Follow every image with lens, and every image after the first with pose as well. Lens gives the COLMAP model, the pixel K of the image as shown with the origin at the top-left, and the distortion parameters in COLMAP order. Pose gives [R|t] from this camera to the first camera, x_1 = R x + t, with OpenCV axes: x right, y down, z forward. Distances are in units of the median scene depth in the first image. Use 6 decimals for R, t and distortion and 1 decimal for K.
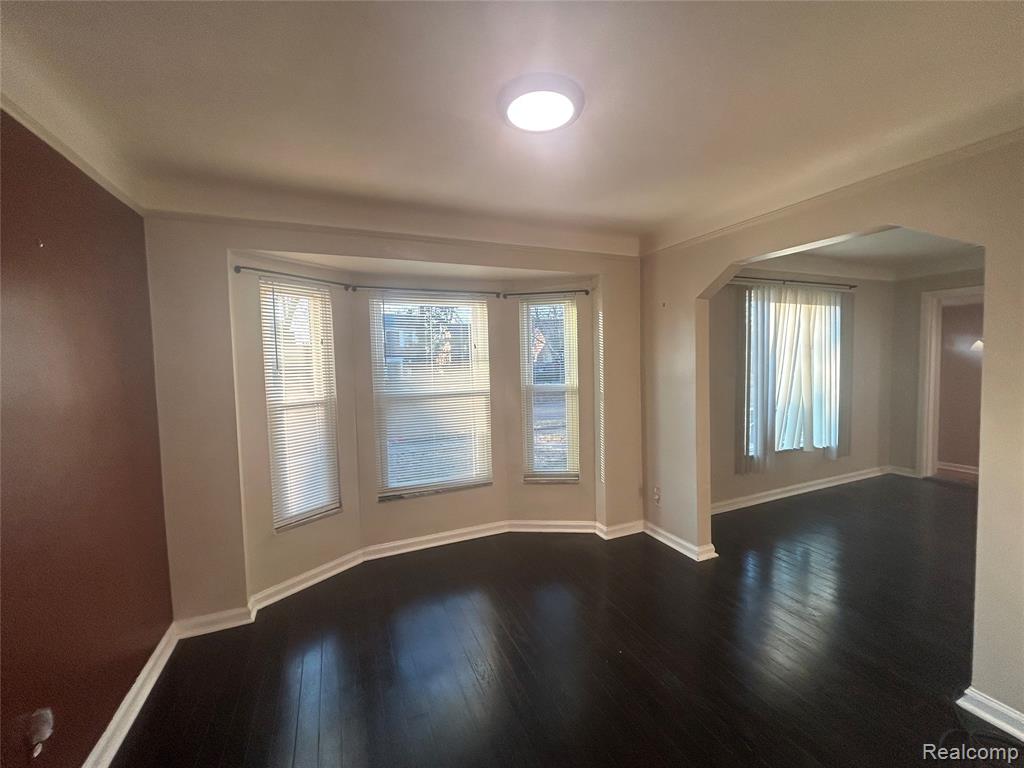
lens RADIAL K [[411.5, 0, 512.7], [0, 411.5, 382.6], [0, 0, 1]] dist [-0.000428, 0.000219]
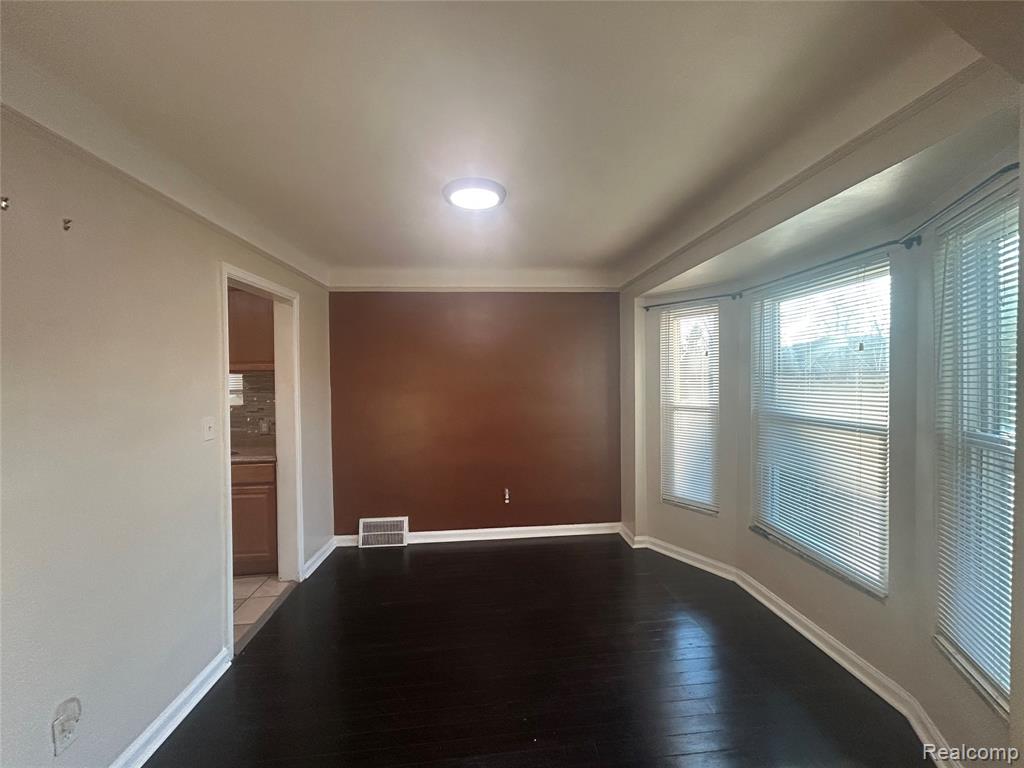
lens RADIAL K [[411.5, 0, 512.7], [0, 411.5, 382.6], [0, 0, 1]] dist [-0.000428, 0.000219]
pose [[-0.311297, 0.041411, -0.949410, 0.689698], [-0.029459, 0.998149, 0.053196, -0.060754], [0.949856, 0.044528, -0.309501, 0.798322]]
